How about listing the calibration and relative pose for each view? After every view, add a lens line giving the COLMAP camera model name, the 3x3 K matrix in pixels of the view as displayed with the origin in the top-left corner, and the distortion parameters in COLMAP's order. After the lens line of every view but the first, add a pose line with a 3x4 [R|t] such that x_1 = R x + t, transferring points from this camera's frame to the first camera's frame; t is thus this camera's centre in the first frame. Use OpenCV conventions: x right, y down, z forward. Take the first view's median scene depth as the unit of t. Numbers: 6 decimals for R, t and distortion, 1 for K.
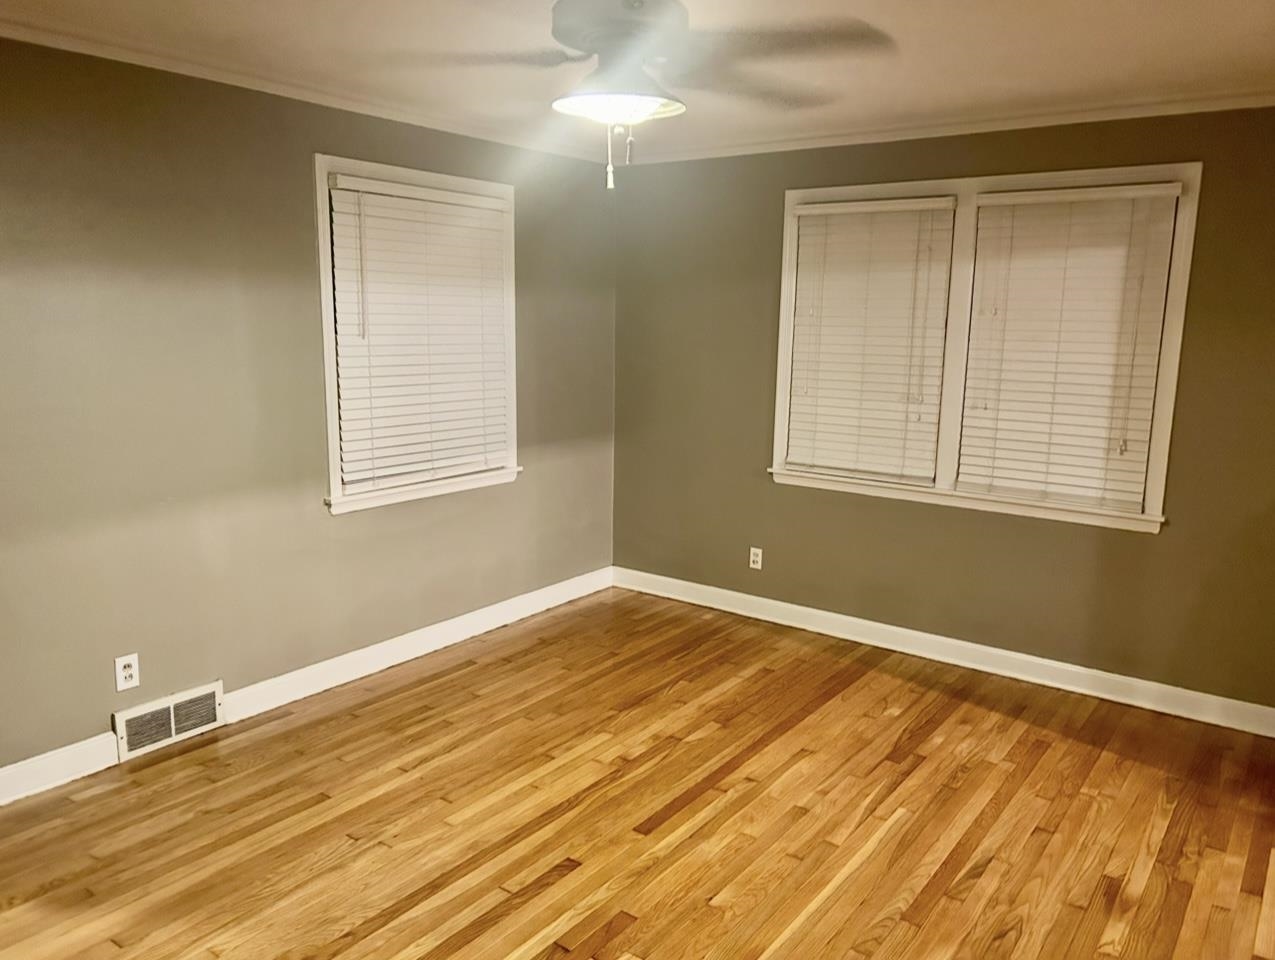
lens RADIAL K [[970.2, 0, 636.9], [0, 970.2, 478.4], [0, 0, 1]] dist [-0.011342, -0.002372]
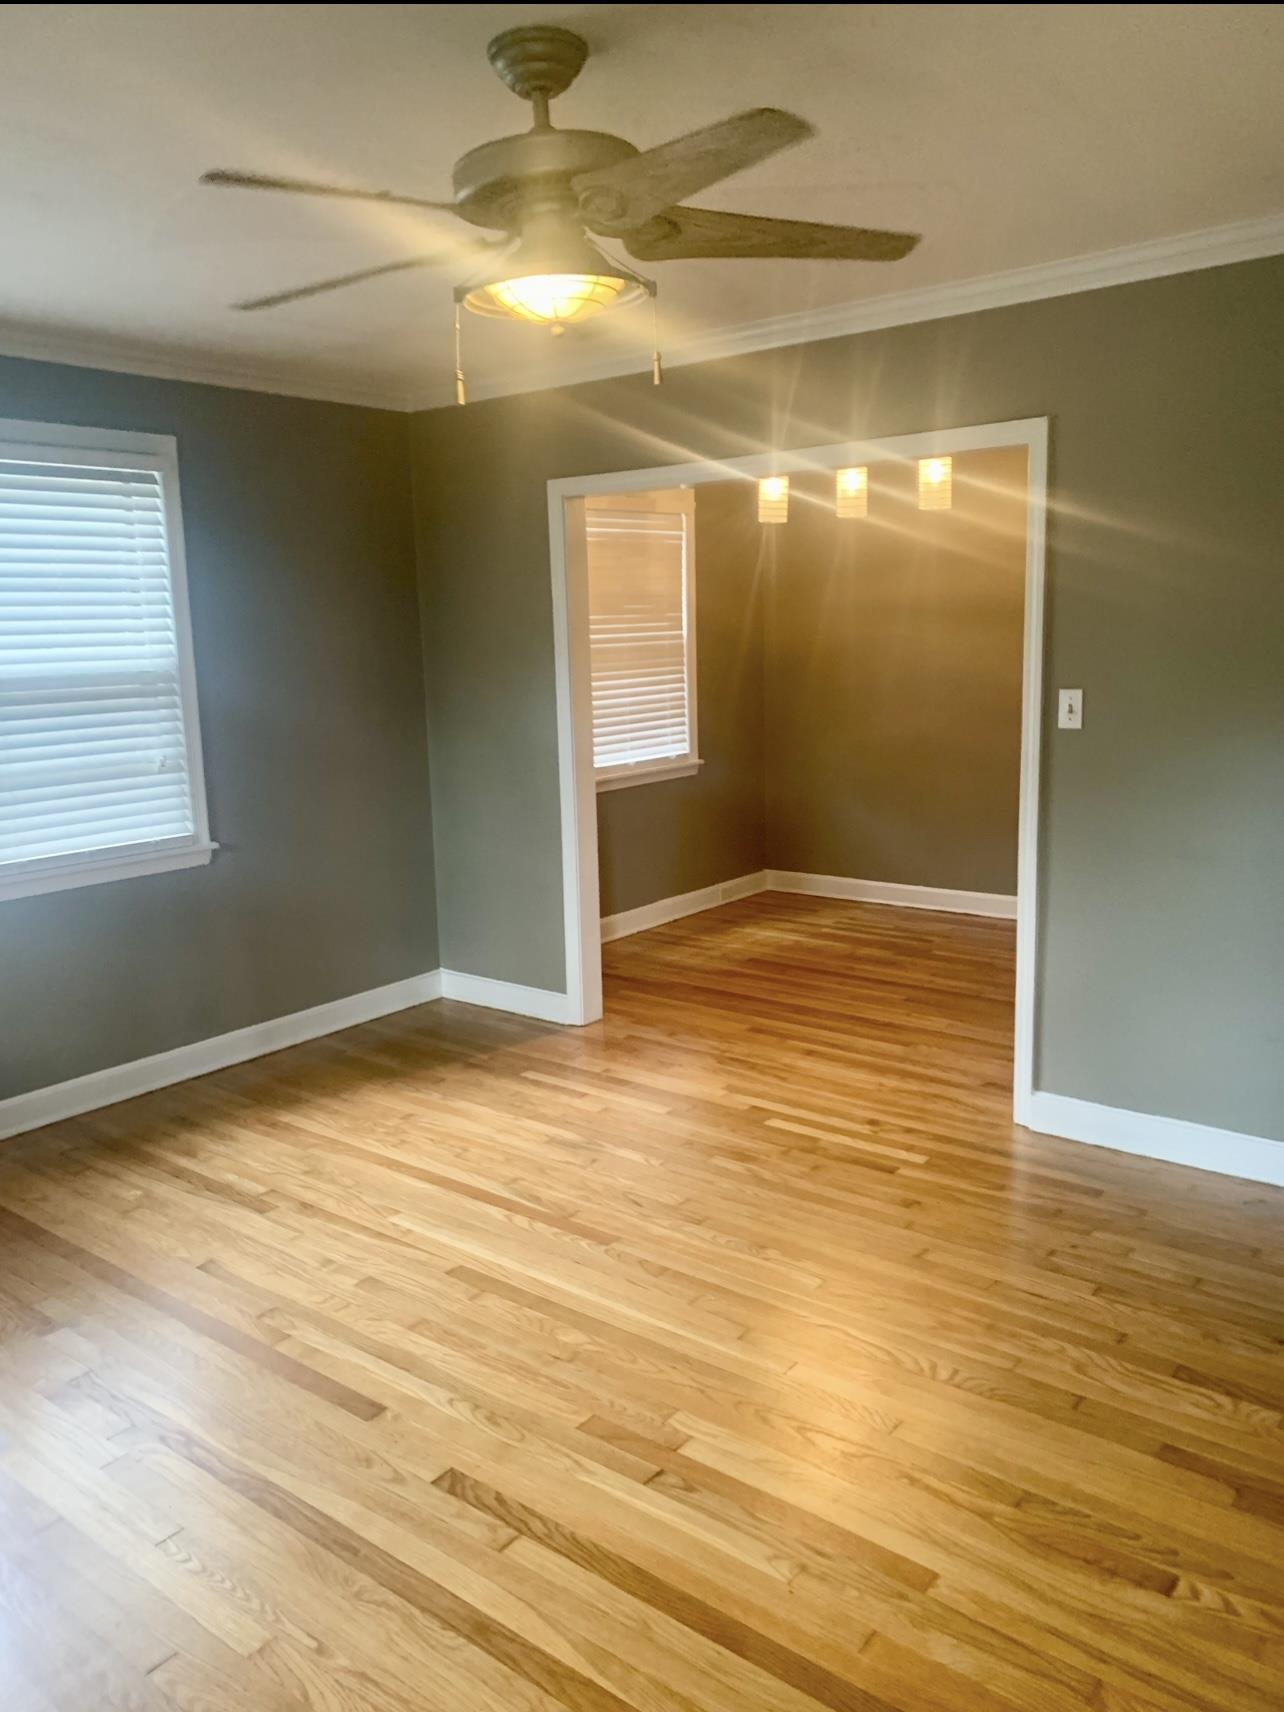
lens RADIAL K [[1310.0, 0, 628.3], [0, 1310.0, 845.2], [0, 0, 1]] dist [-0.008659, 0.006867]
pose [[0.051333, -0.193724, 0.979712, -0.736589], [0.209781, 0.961210, 0.179073, -0.114118], [-0.976400, 0.196333, 0.089981, 0.654223]]
